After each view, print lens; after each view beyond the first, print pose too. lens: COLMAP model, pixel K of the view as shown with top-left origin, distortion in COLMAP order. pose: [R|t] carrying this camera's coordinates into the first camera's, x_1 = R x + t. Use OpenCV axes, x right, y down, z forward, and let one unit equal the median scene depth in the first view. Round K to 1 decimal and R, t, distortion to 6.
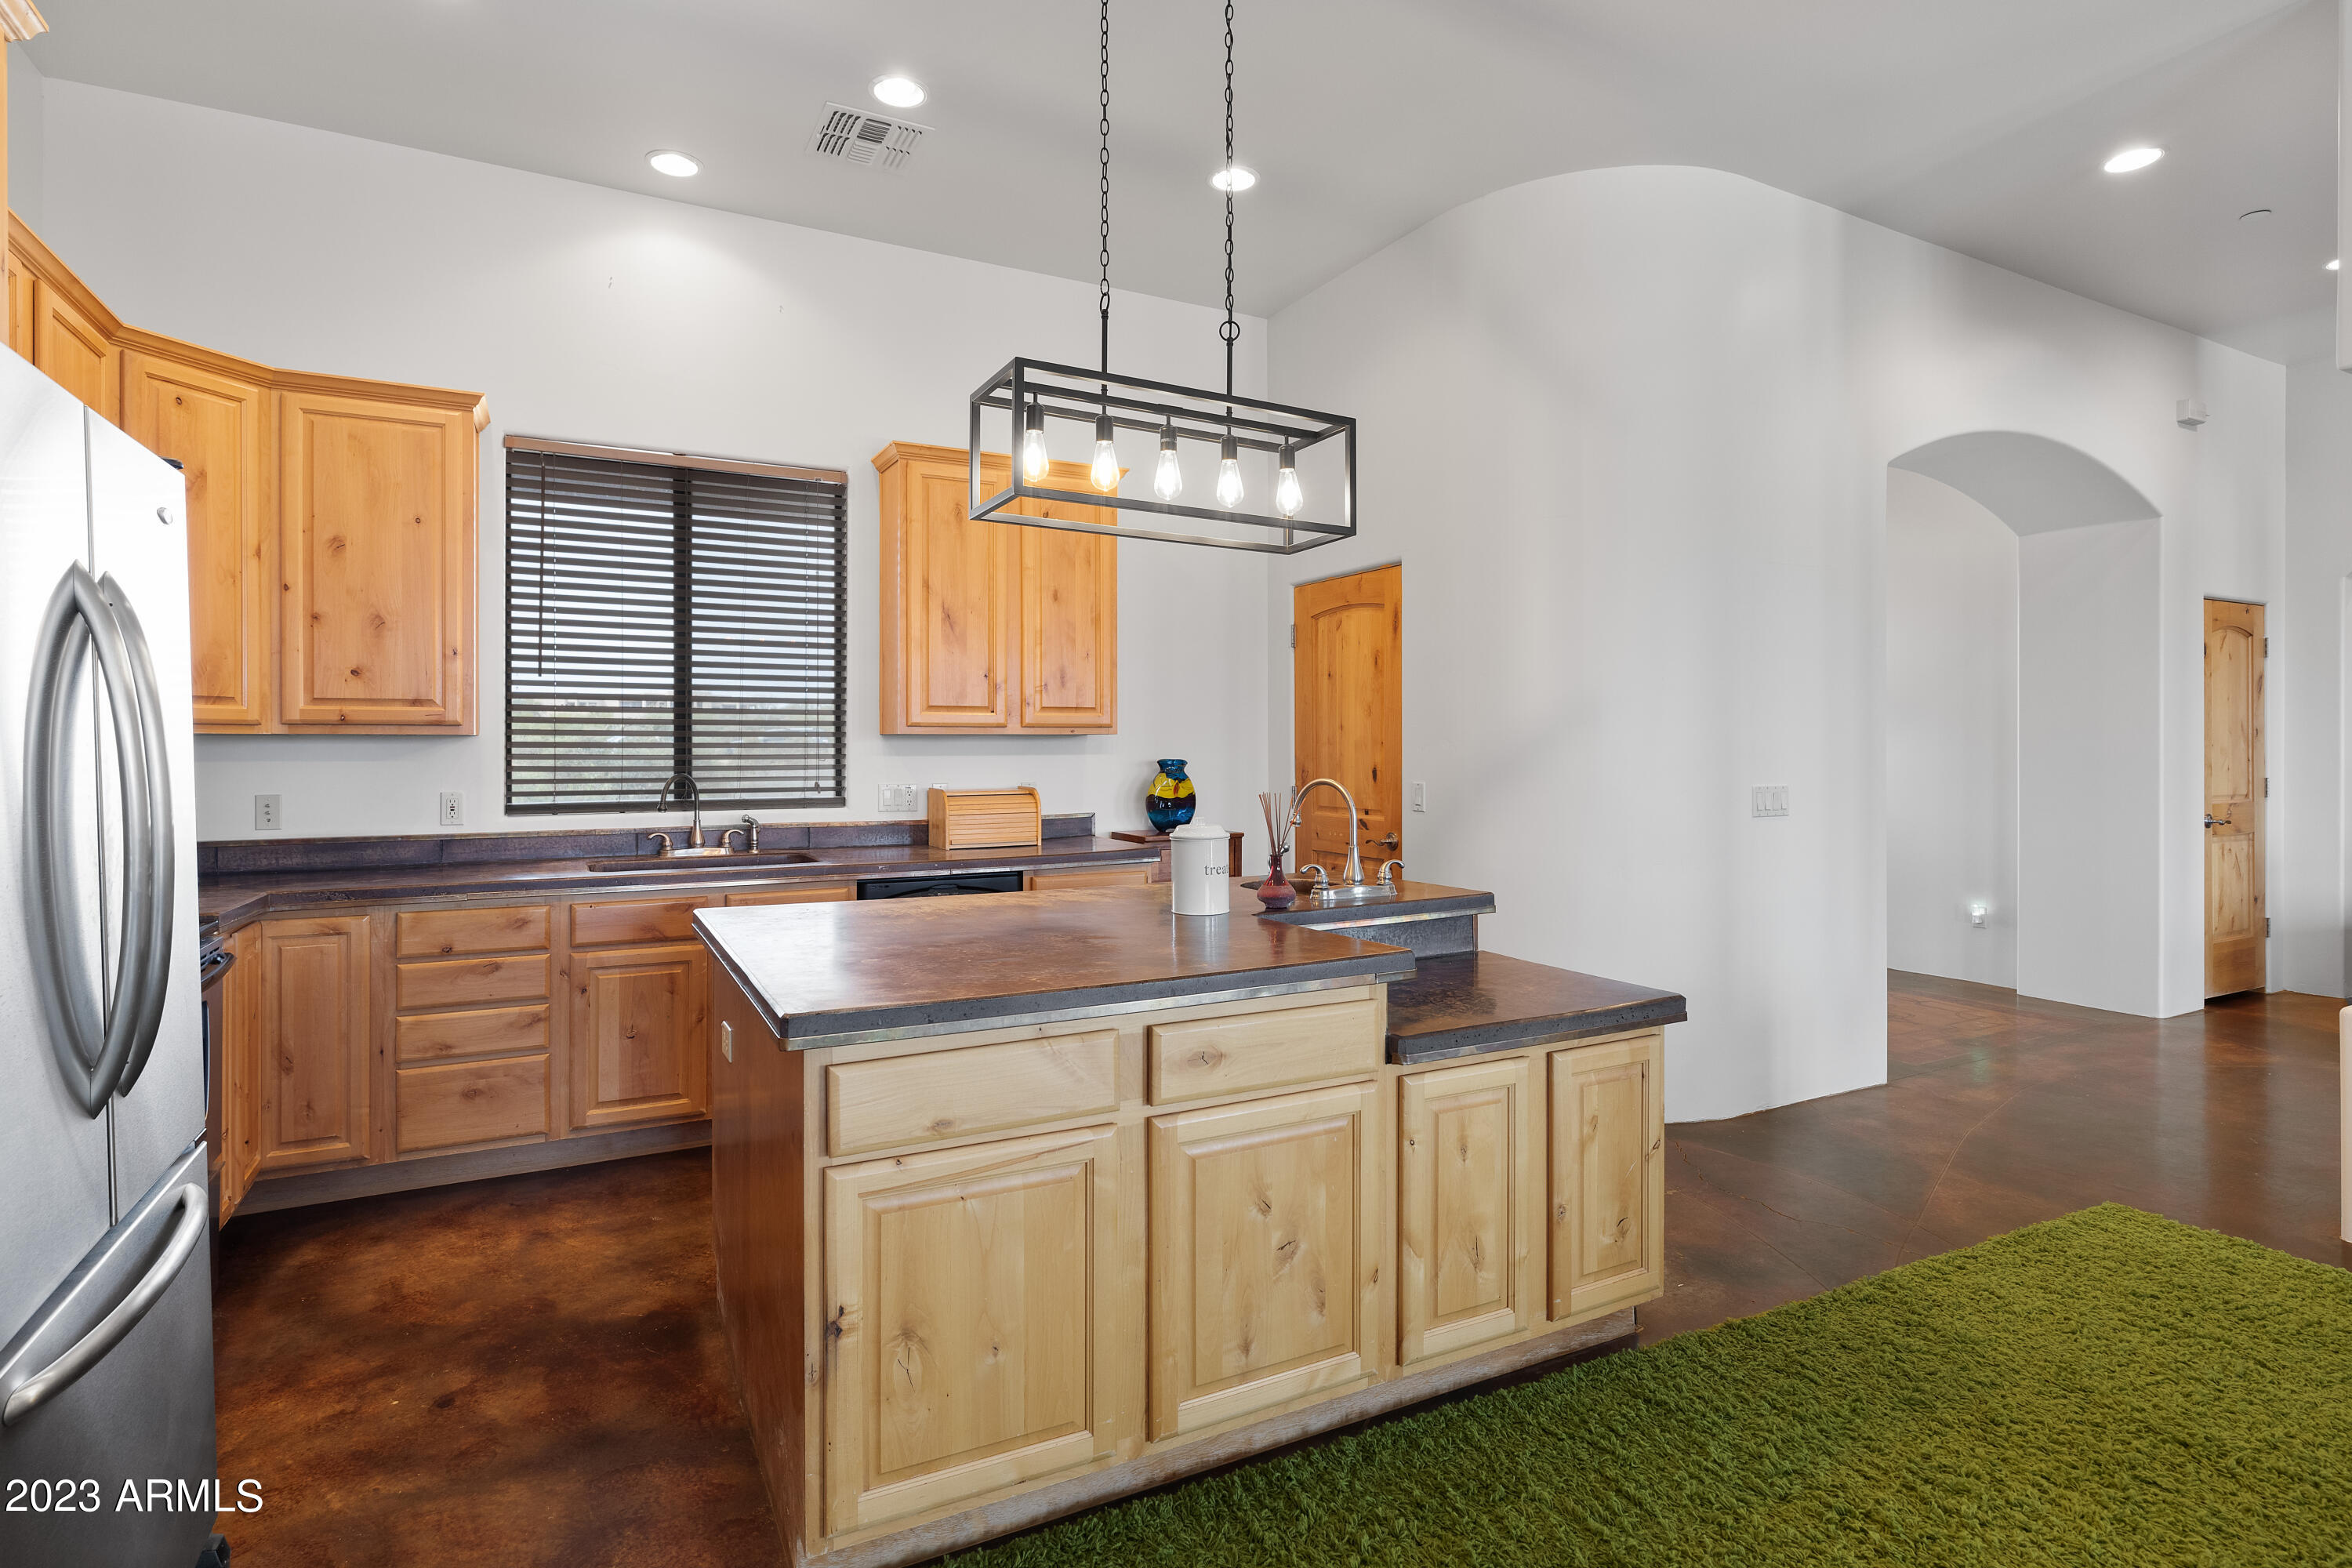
lens RADIAL K [[1168.8, 0, 1174.2], [0, 1168.8, 750.4], [0, 0, 1]] dist [-0.003423, -0.000822]
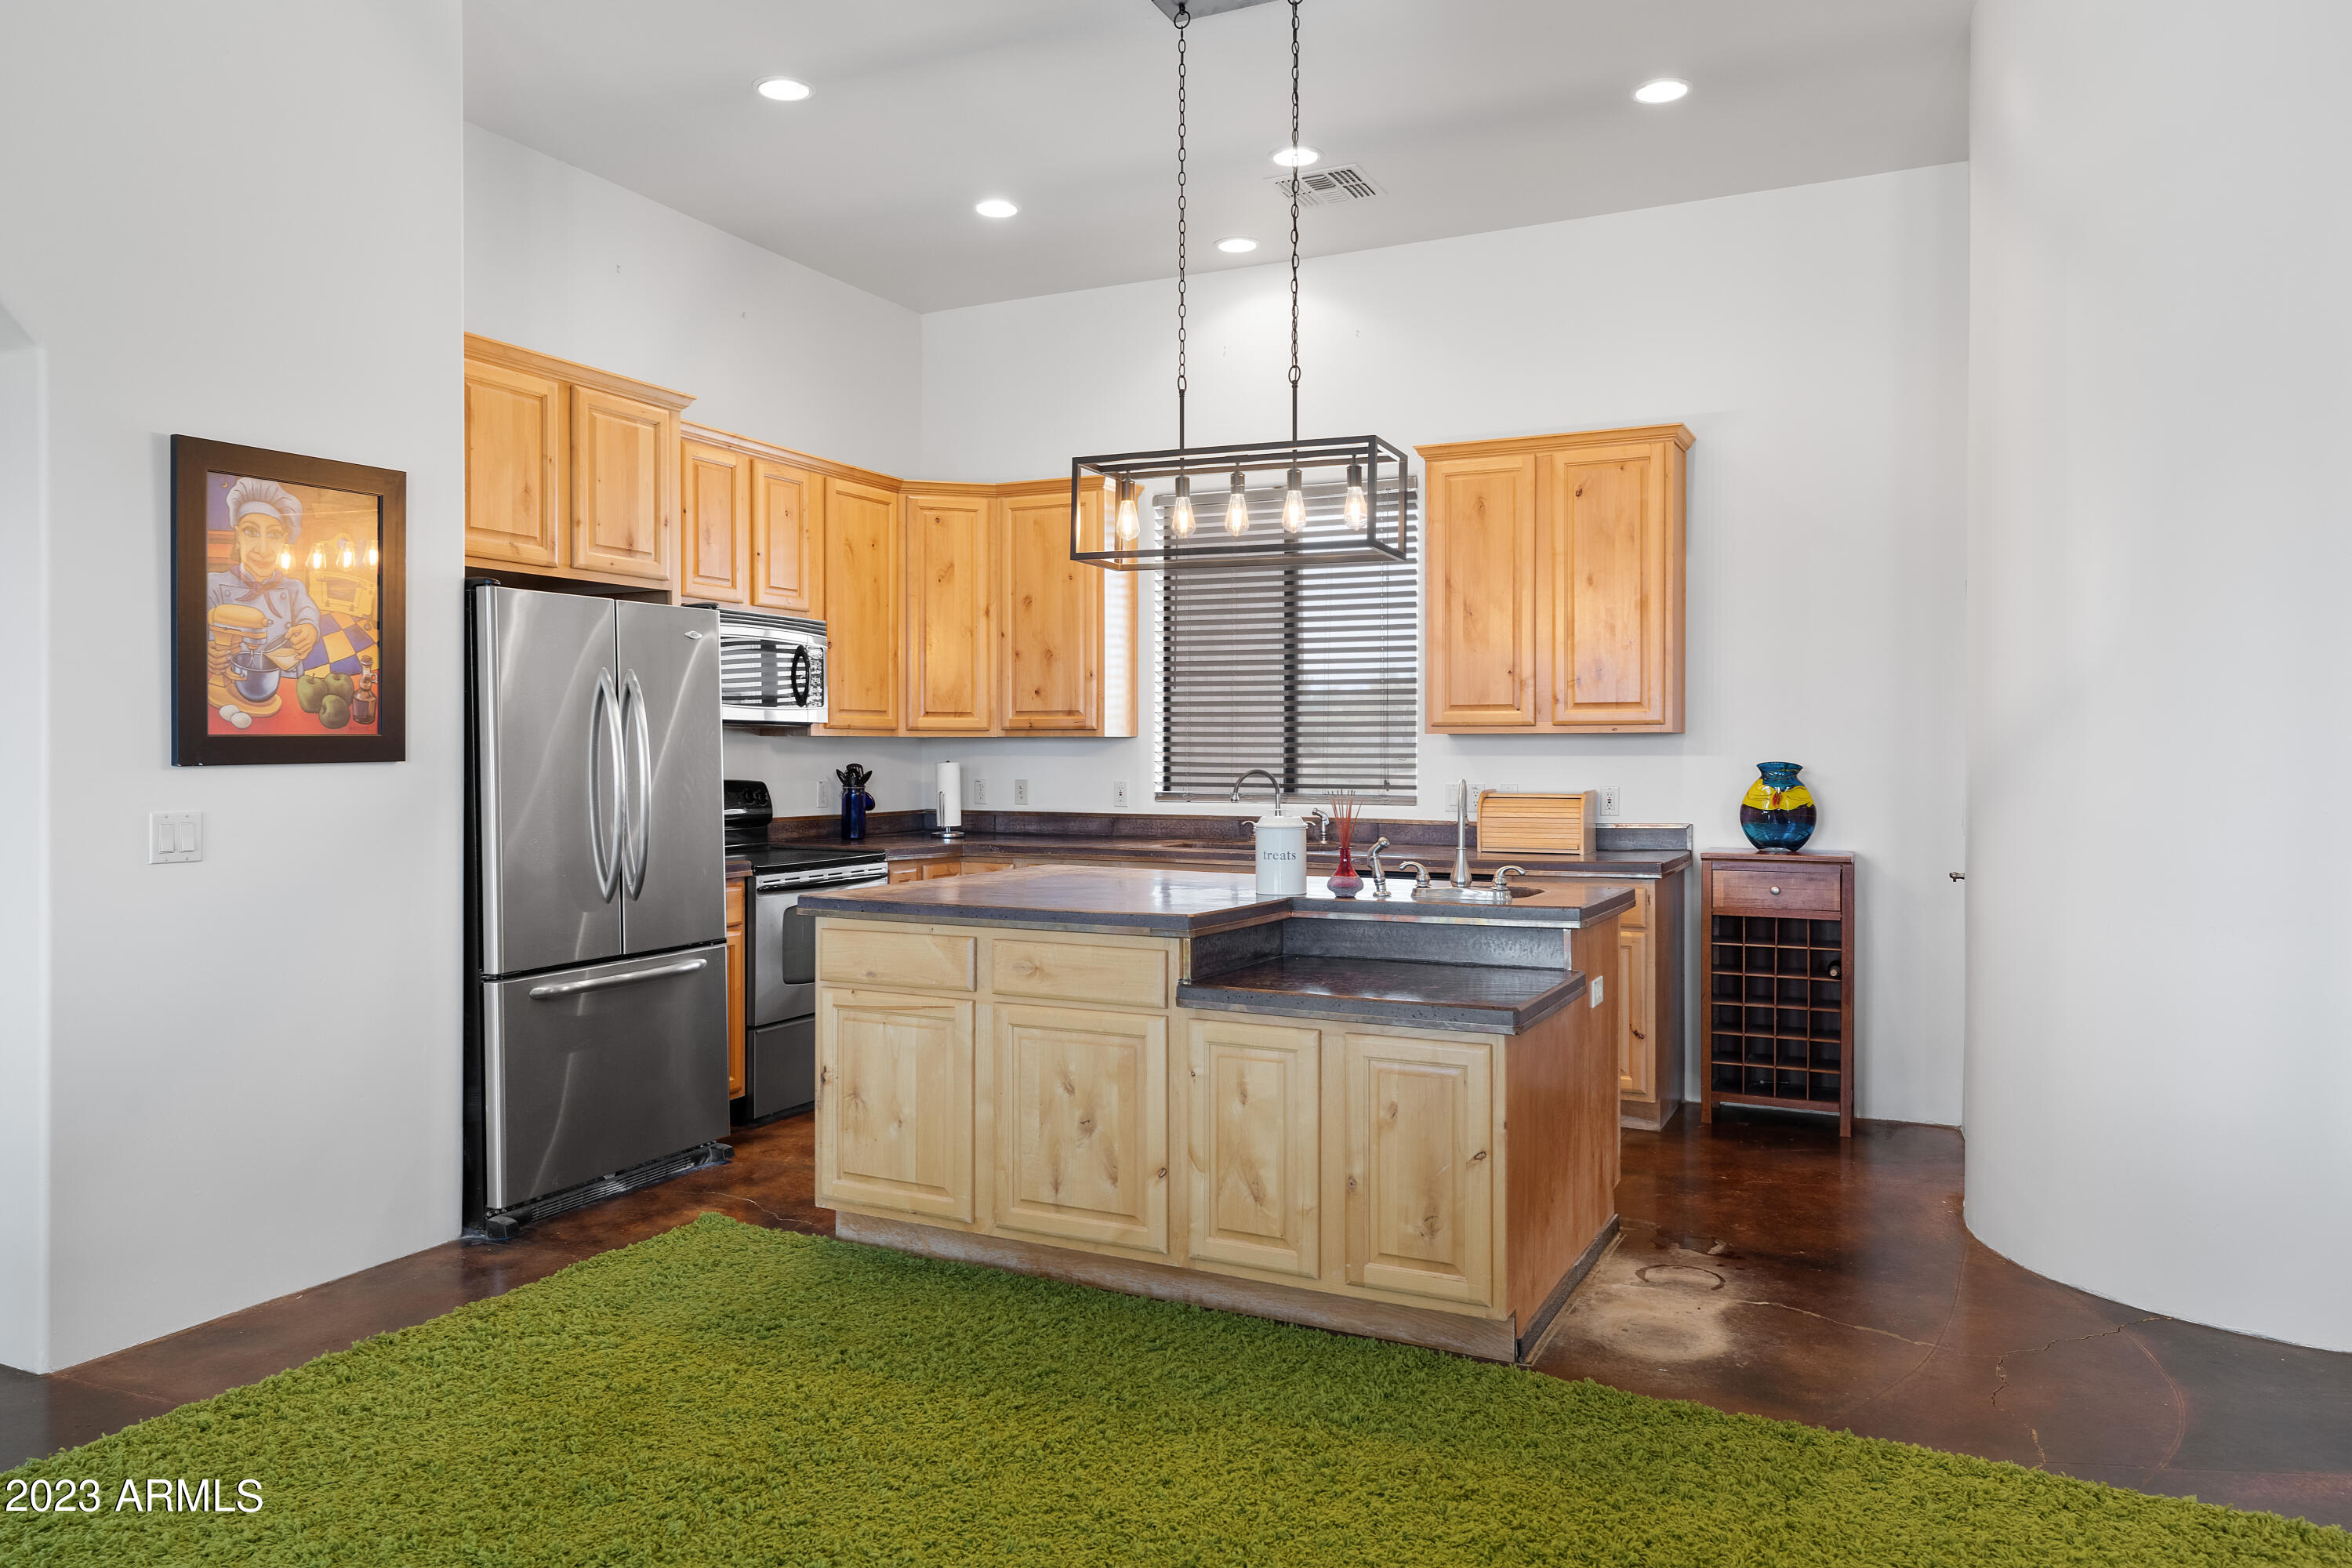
lens RADIAL K [[1617.2, 0, 1170.0], [0, 1617.2, 762.8], [0, 0, 1]] dist [0.004181, 0.002175]
pose [[0.586838, 0.010619, -0.809635, 0.942535], [-0.003462, 0.999938, 0.010605, -0.003520], [0.809697, -0.003420, 0.586838, -0.002307]]
